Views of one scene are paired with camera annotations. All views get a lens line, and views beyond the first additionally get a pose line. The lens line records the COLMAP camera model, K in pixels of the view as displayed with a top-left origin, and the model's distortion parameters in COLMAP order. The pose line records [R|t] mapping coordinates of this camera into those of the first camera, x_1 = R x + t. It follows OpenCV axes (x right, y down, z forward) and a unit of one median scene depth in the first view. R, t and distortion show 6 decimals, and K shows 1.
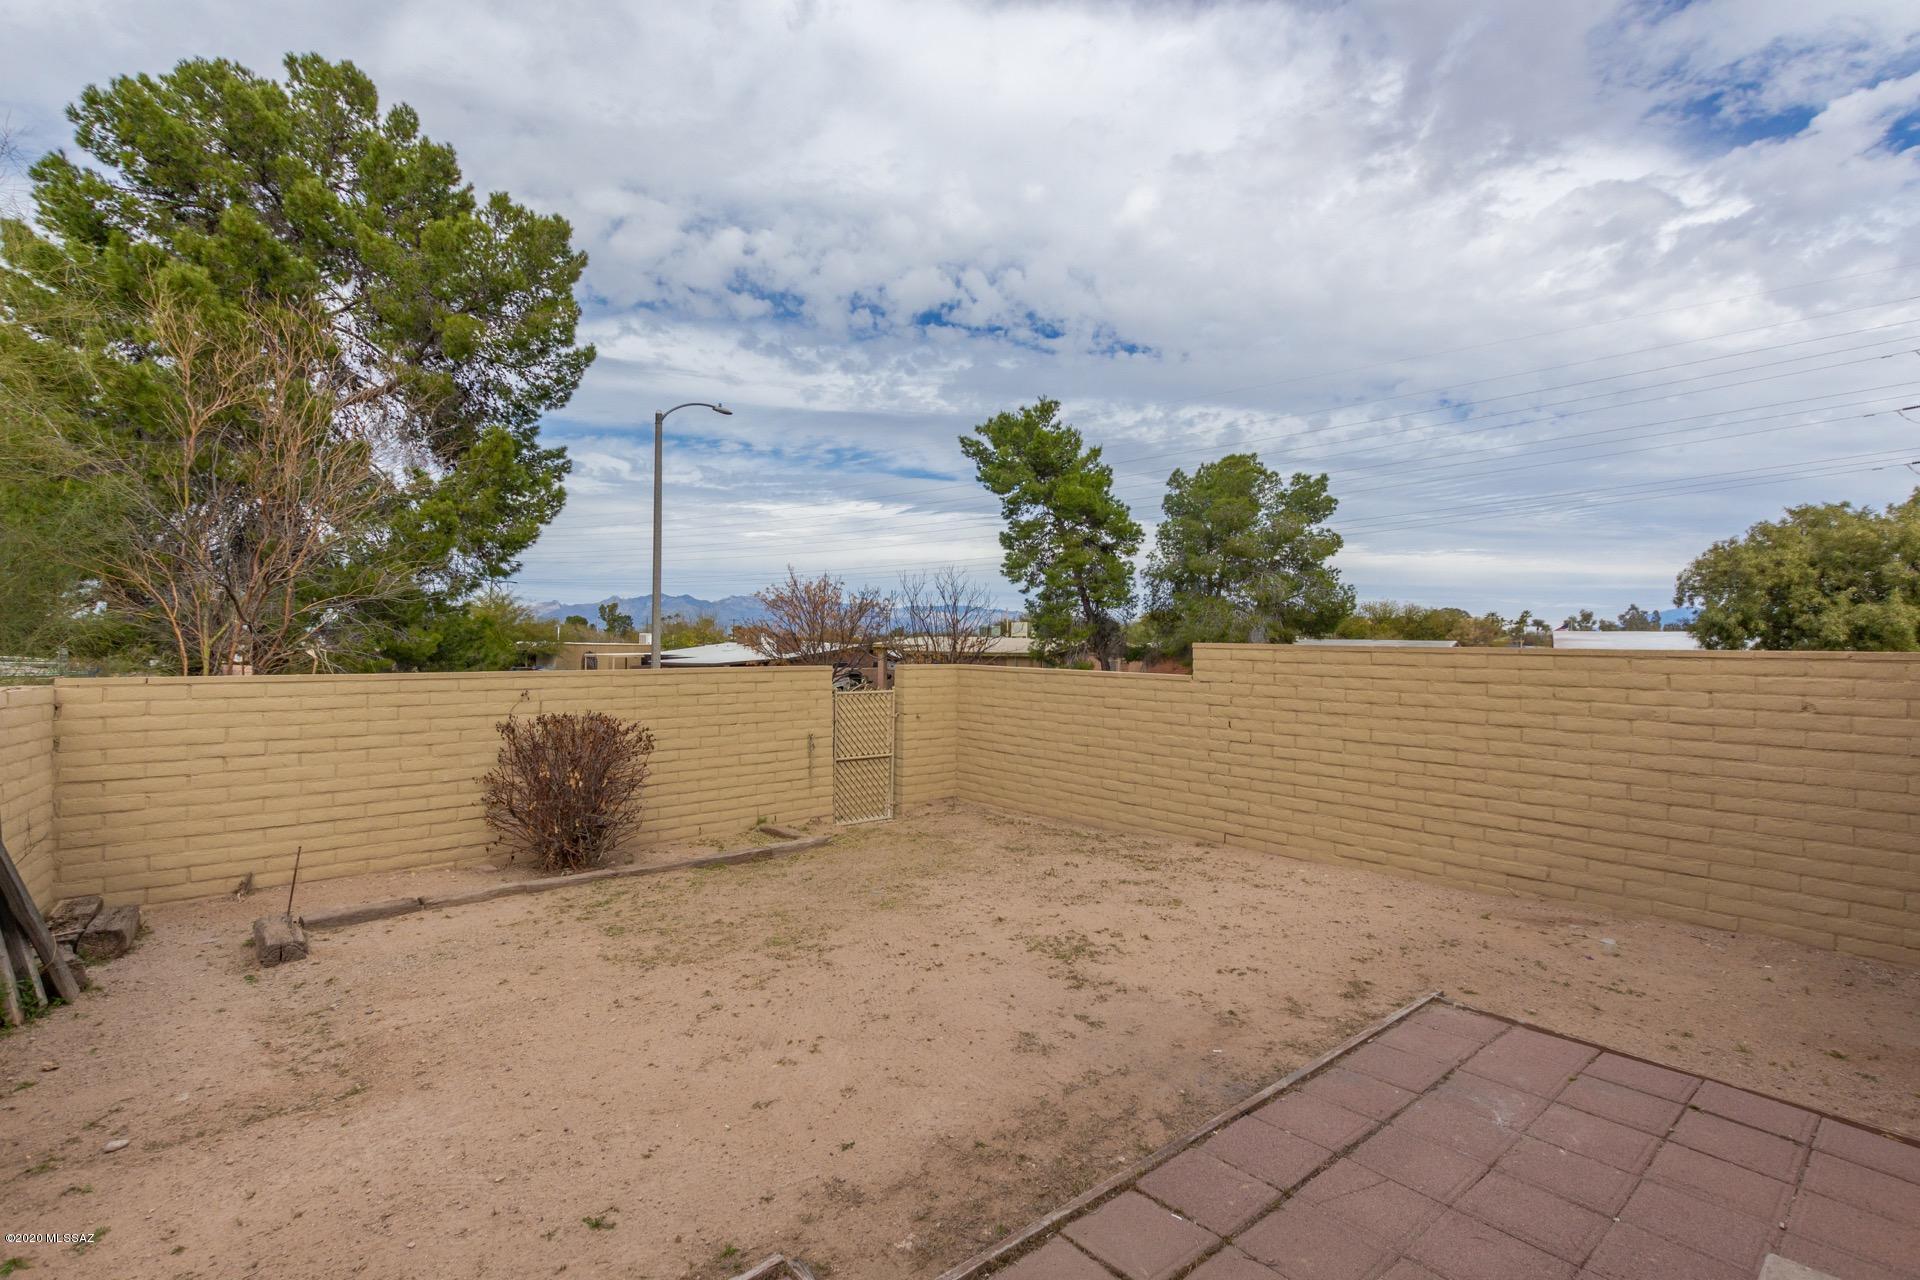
lens RADIAL K [[884.1, 0, 953.8], [0, 884.1, 637.6], [0, 0, 1]] dist [0.003374, 0.000177]
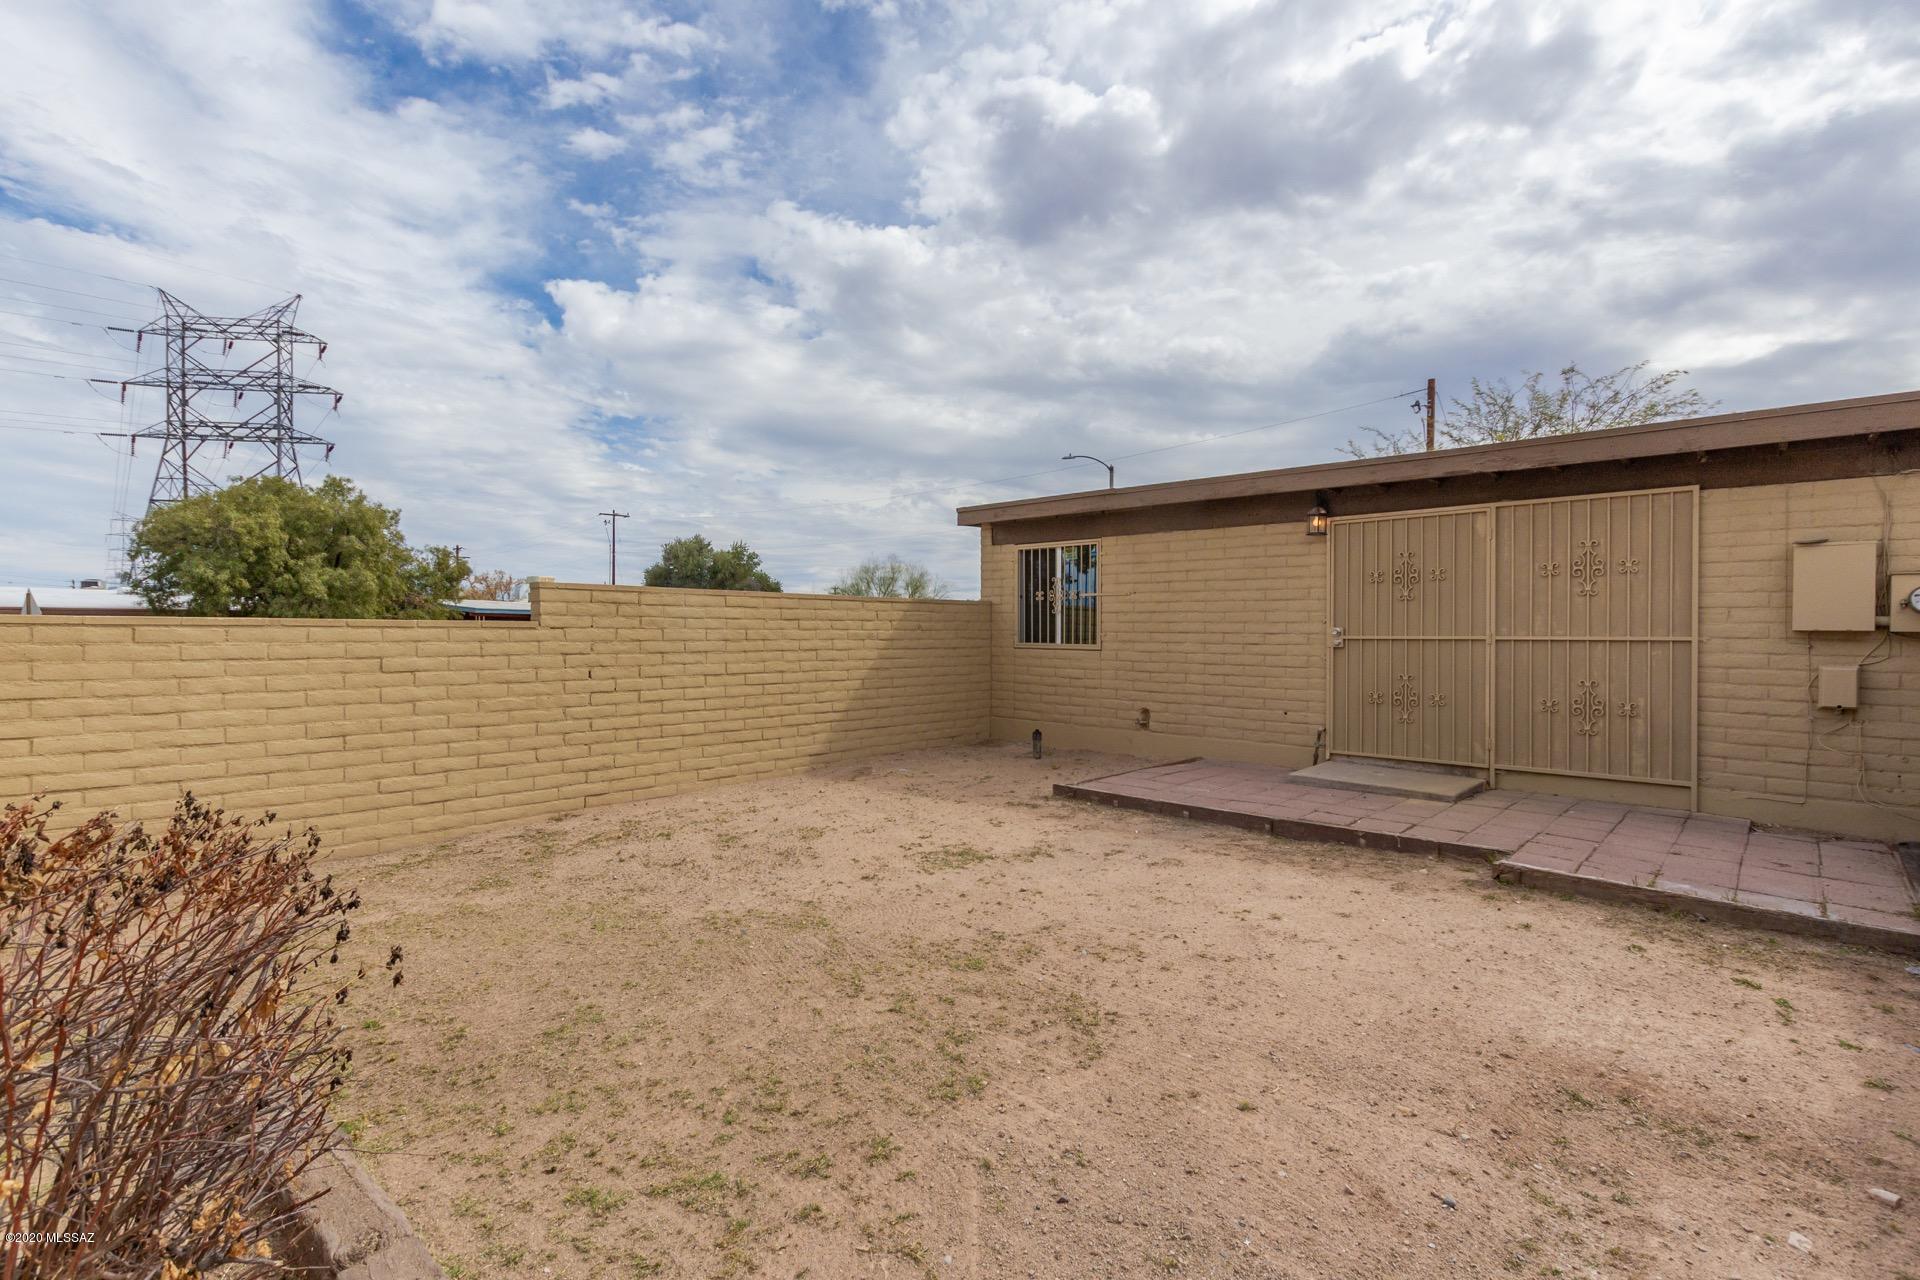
lens RADIAL K [[884.1, 0, 953.8], [0, 884.1, 636.0], [0, 0, 1]] dist [0.003374, 0.000177]
pose [[-0.109577, -0.024794, 0.993669, -0.829971], [-0.014535, 0.999622, 0.023339, 0.043932], [-0.993872, -0.011886, -0.109896, 0.976732]]
